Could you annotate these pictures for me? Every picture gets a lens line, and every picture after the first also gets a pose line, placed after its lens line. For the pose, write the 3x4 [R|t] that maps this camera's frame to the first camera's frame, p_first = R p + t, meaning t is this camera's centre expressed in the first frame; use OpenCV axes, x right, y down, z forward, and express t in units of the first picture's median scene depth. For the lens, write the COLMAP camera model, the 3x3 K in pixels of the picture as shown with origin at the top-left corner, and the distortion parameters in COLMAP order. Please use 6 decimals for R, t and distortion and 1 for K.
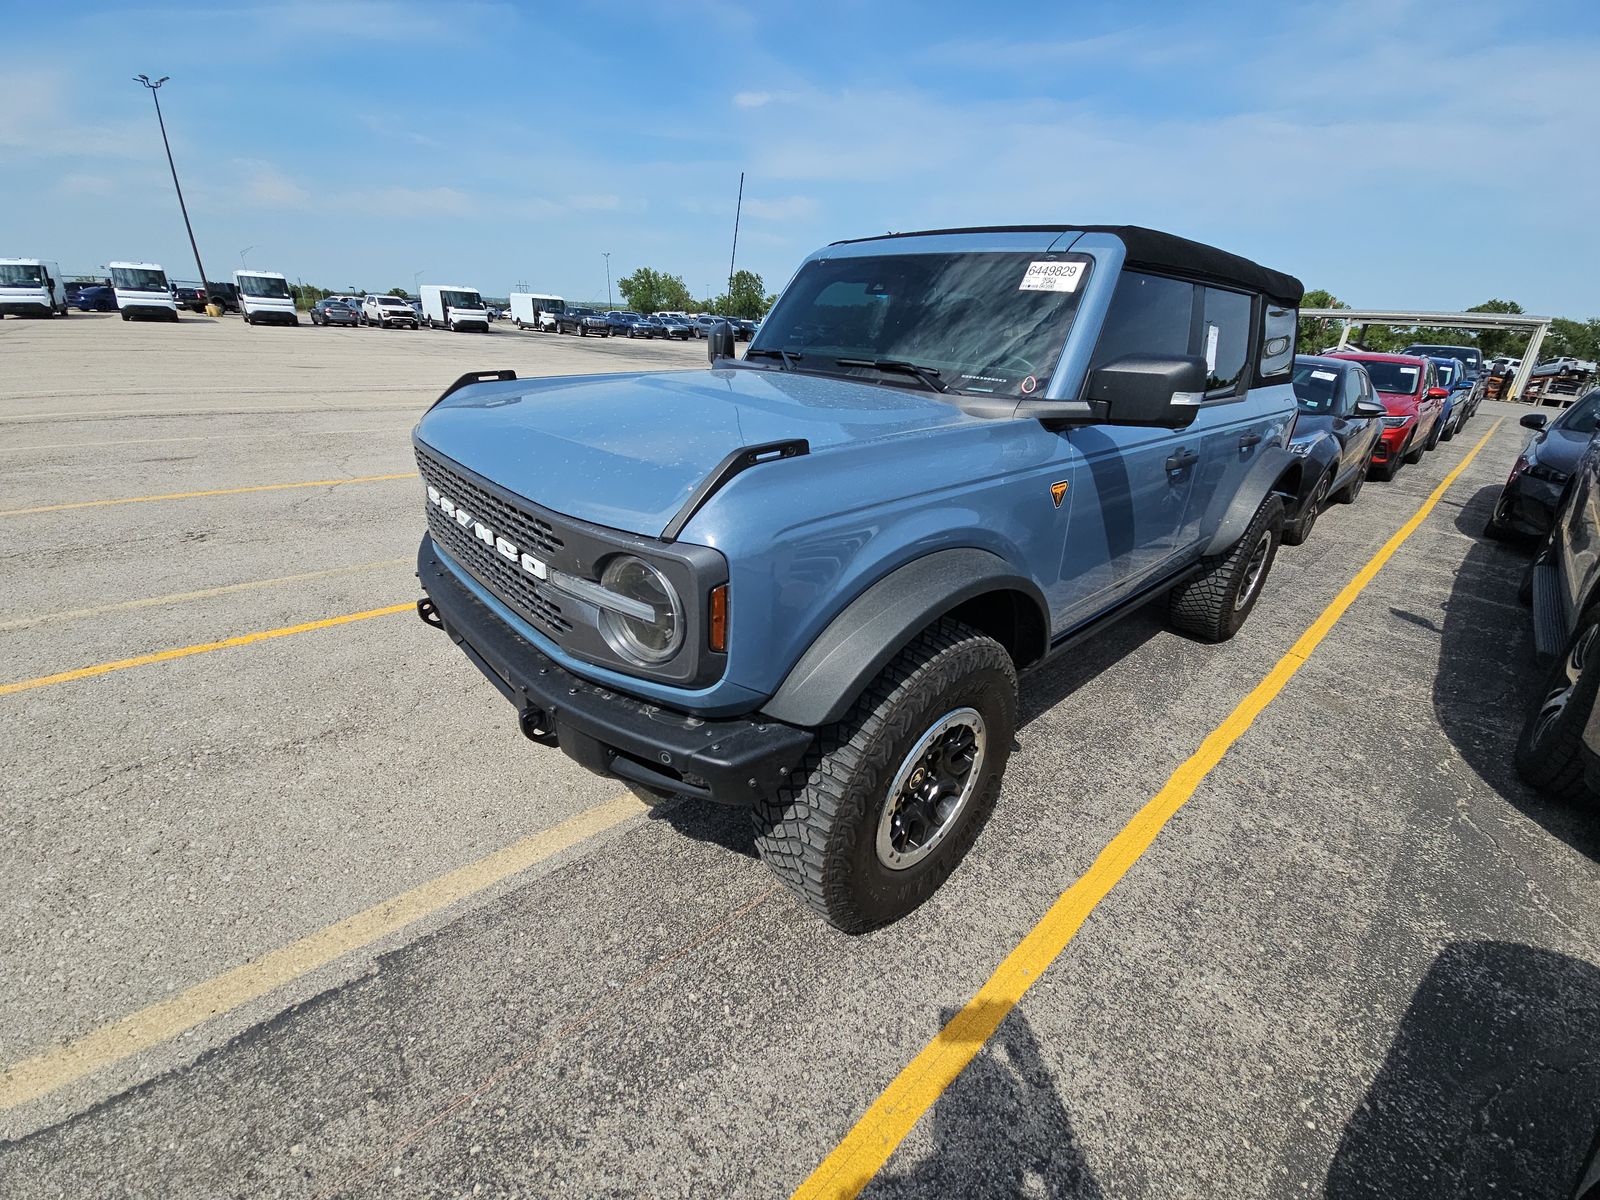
lens RADIAL K [[651.7, 0, 800.0], [0, 651.7, 600.0], [0, 0, 1]] dist [0.001699, -0.005523]
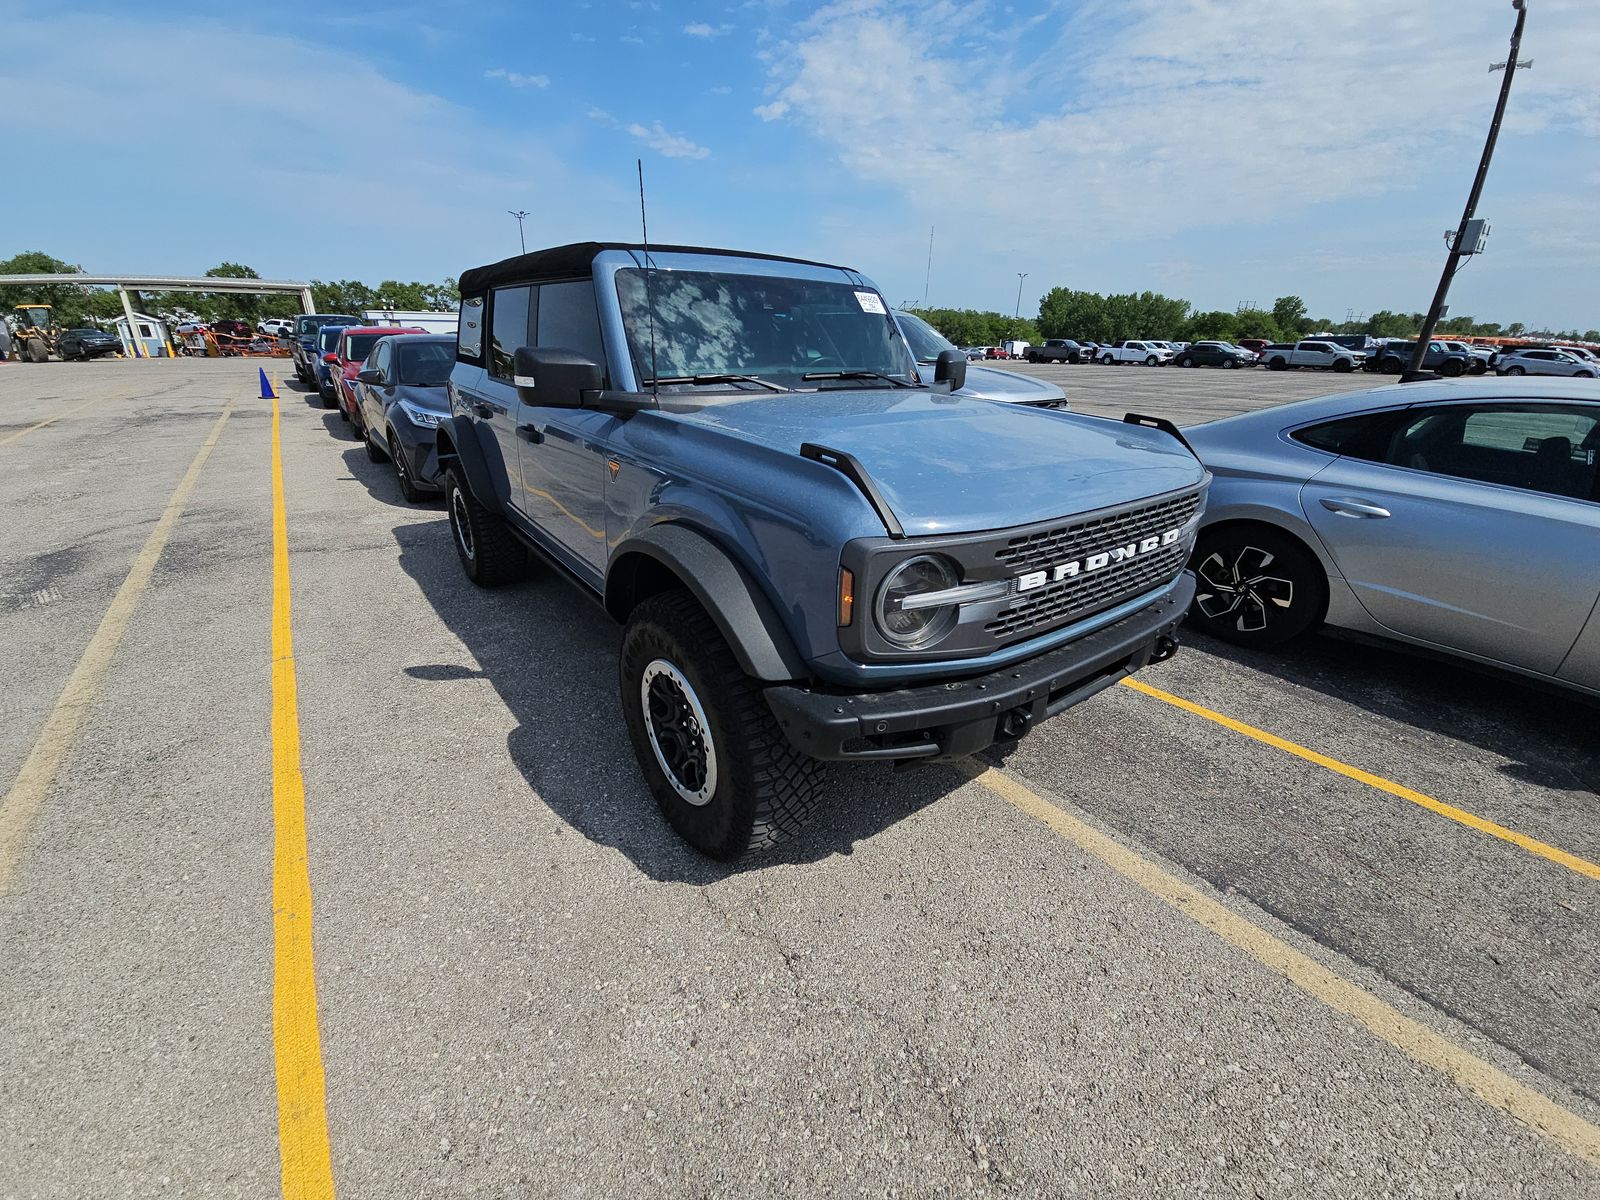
lens RADIAL K [[651.4, 0, 800.0], [0, 651.4, 600.0], [0, 0, 1]] dist [-0.000562, -0.000561]
pose [[0.109733, -0.421047, 0.900377, -1.679428], [0.378691, 0.855236, 0.353785, -0.677015], [-0.918995, 0.302143, 0.253295, 1.311093]]
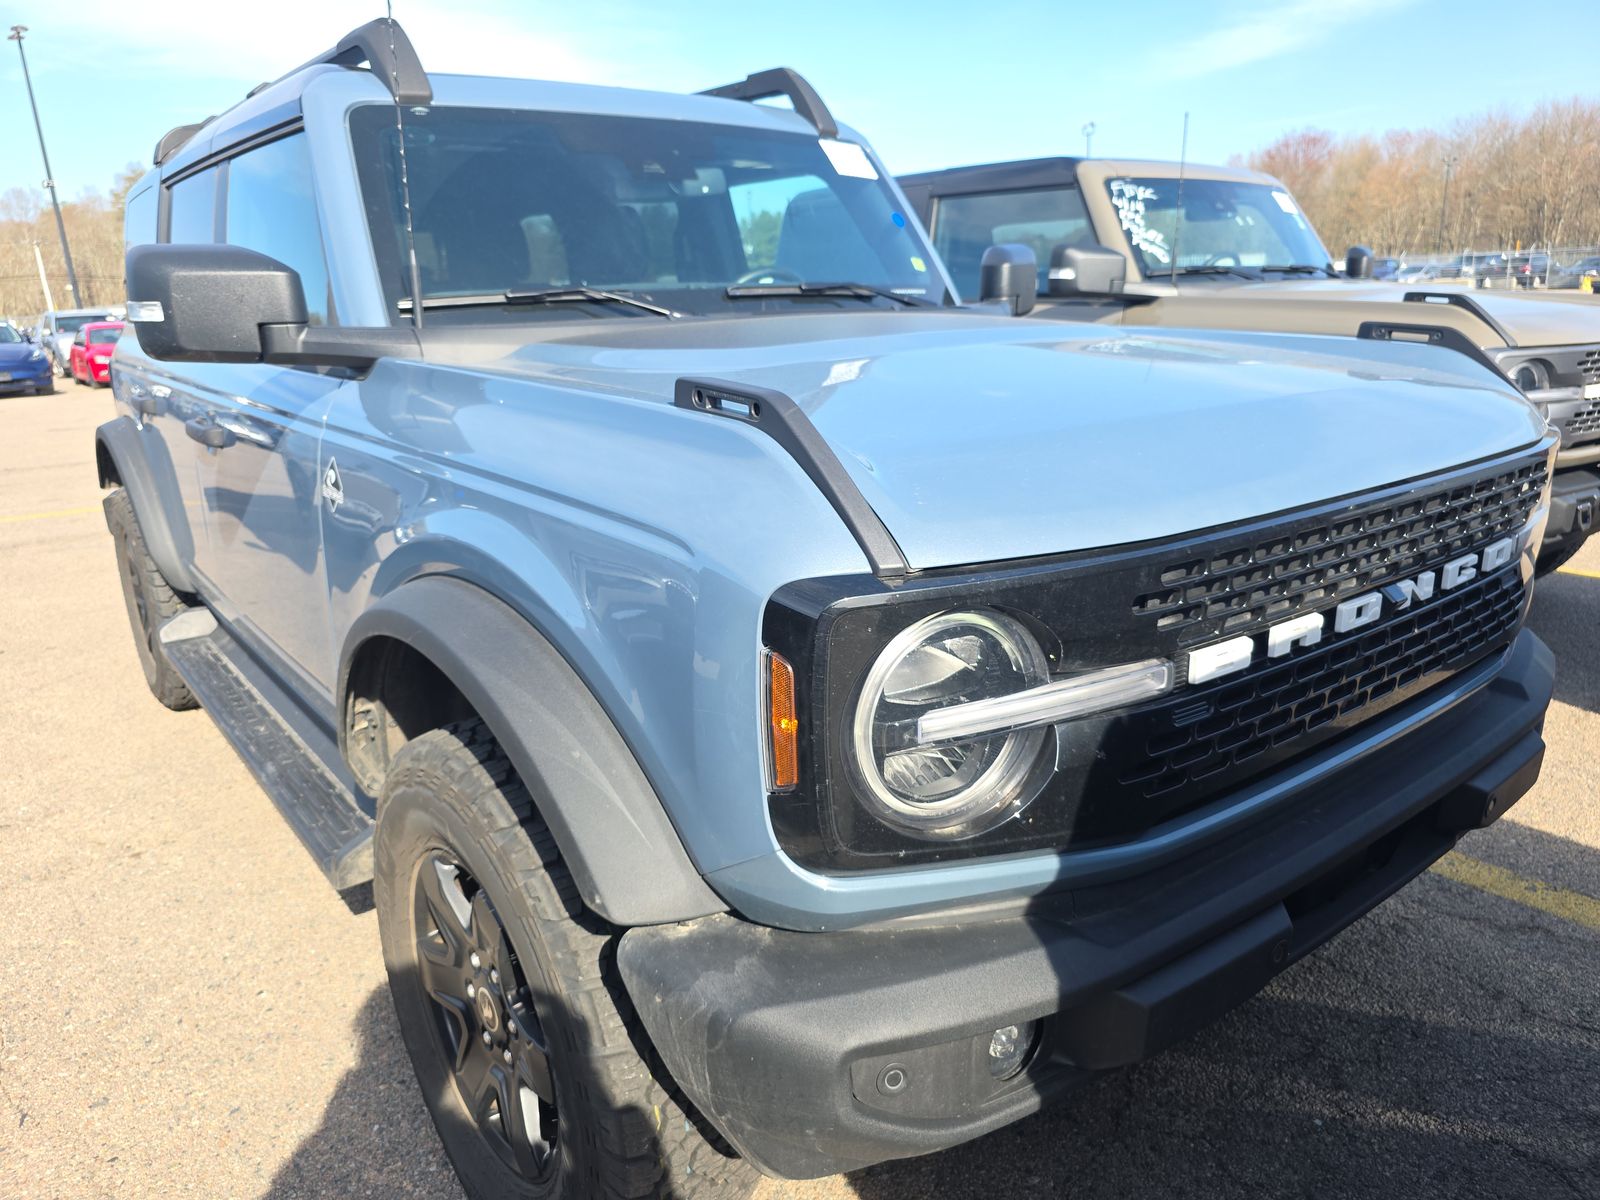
lens RADIAL K [[1097.0, 0, 800.0], [0, 1097.0, 600.0], [0, 0, 1]] dist [0.008347, 0.000503]
pose [[0.076745, -0.325494, 0.942424, -1.399162], [0.415279, 0.869758, 0.266579, -0.548106], [-0.906451, 0.370911, 0.201921, 1.317776]]
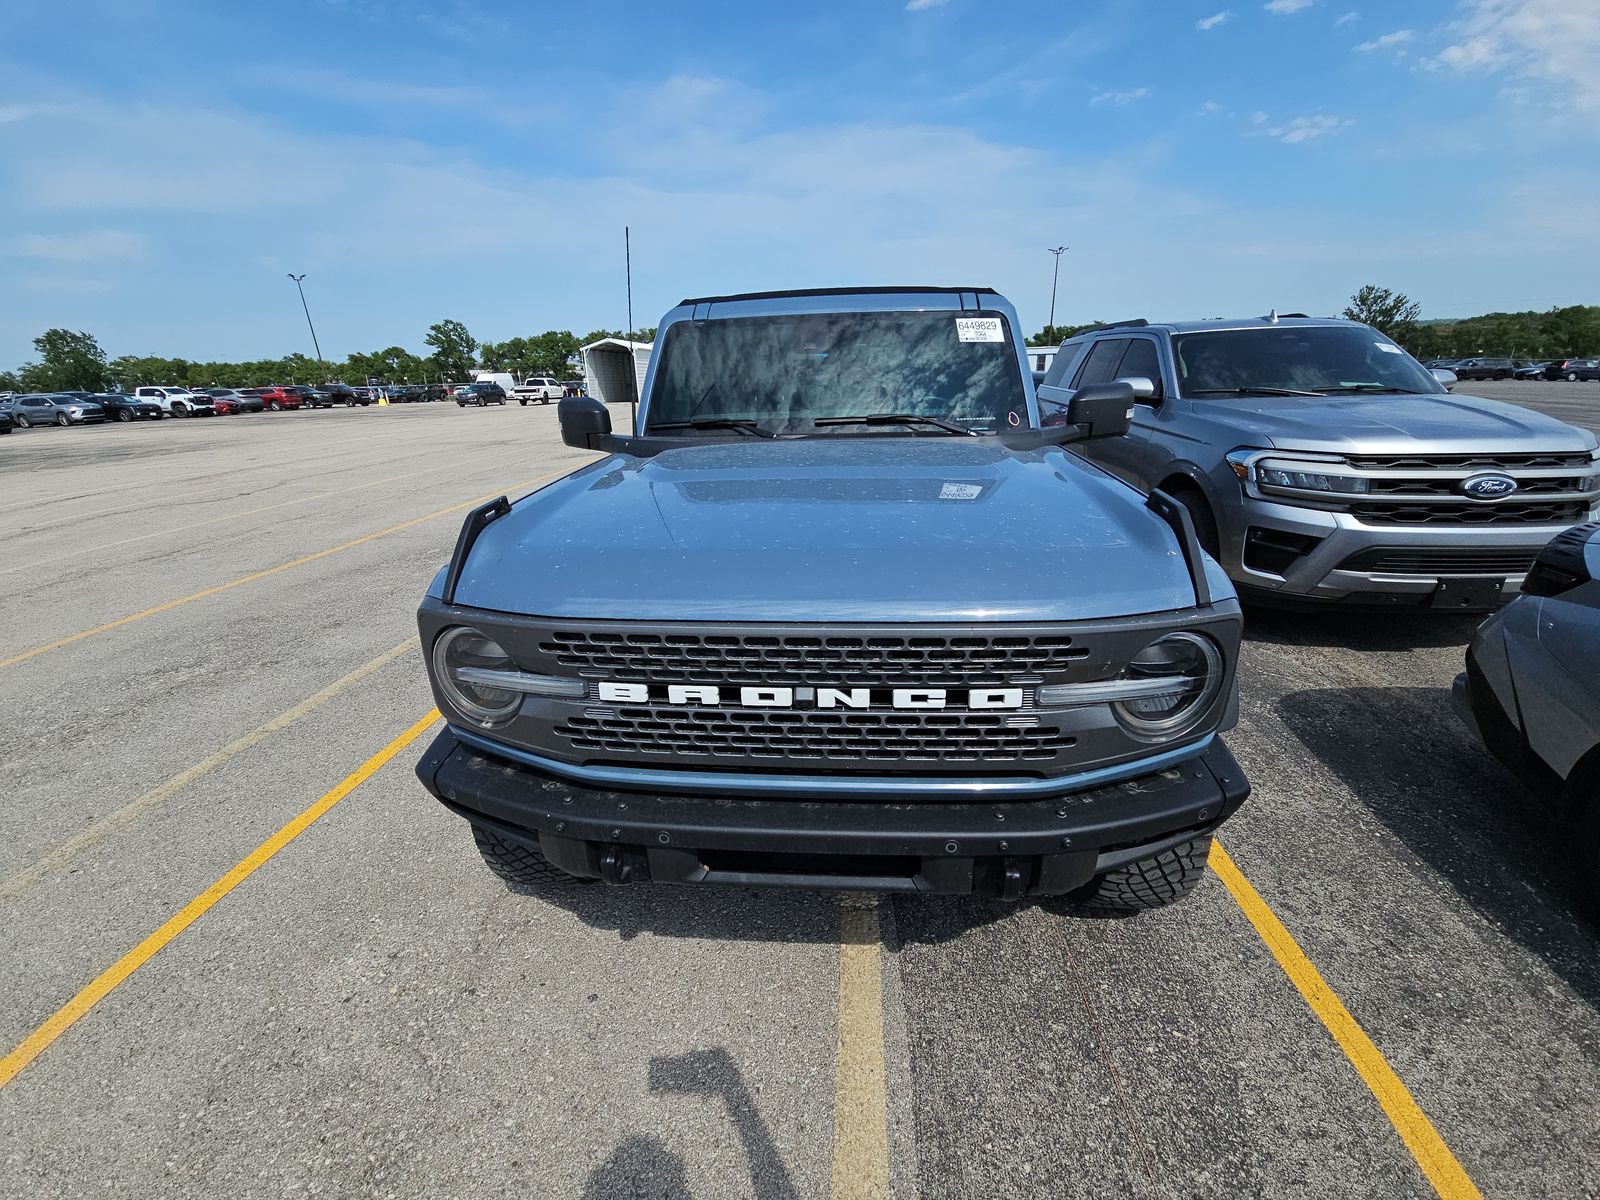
lens RADIAL K [[651.4, 0, 800.0], [0, 651.4, 600.0], [0, 0, 1]] dist [-0.000562, -0.000561]
pose [[0.738328, -0.295487, 0.606267, -0.988853], [0.327838, 0.942810, 0.060263, -0.282323], [-0.589402, 0.154264, 0.792974, 0.433513]]
